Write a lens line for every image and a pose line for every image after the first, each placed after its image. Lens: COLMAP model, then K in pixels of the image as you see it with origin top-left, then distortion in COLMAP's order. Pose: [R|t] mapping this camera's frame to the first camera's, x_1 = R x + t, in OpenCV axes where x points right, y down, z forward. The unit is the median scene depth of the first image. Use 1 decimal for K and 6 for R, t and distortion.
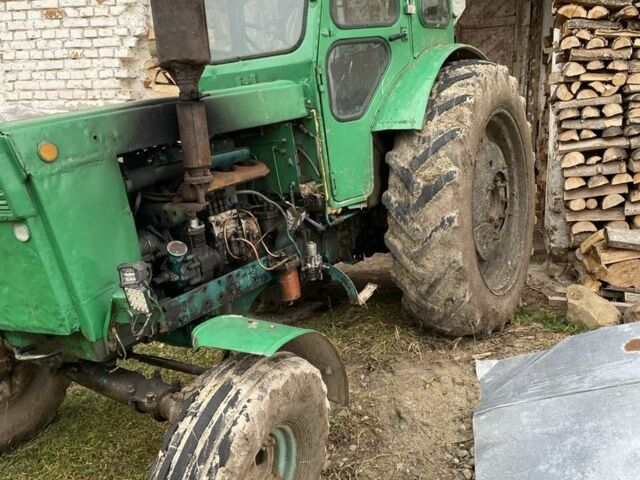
lens RADIAL K [[499.6, 0, 320.0], [0, 499.6, 240.0], [0, 0, 1]] dist [0.027458, -0.003307]
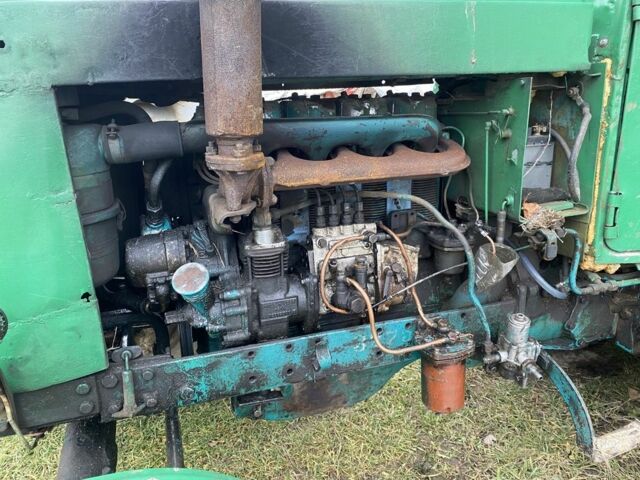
lens RADIAL K [[499.6, 0, 320.0], [0, 499.6, 240.0], [0, 0, 1]] dist [0.027458, -0.003307]
pose [[0.795063, 0.274889, -0.540659, 0.067131], [-0.237931, 0.961303, 0.138869, -0.081632], [0.557910, 0.018230, 0.829701, 0.385748]]
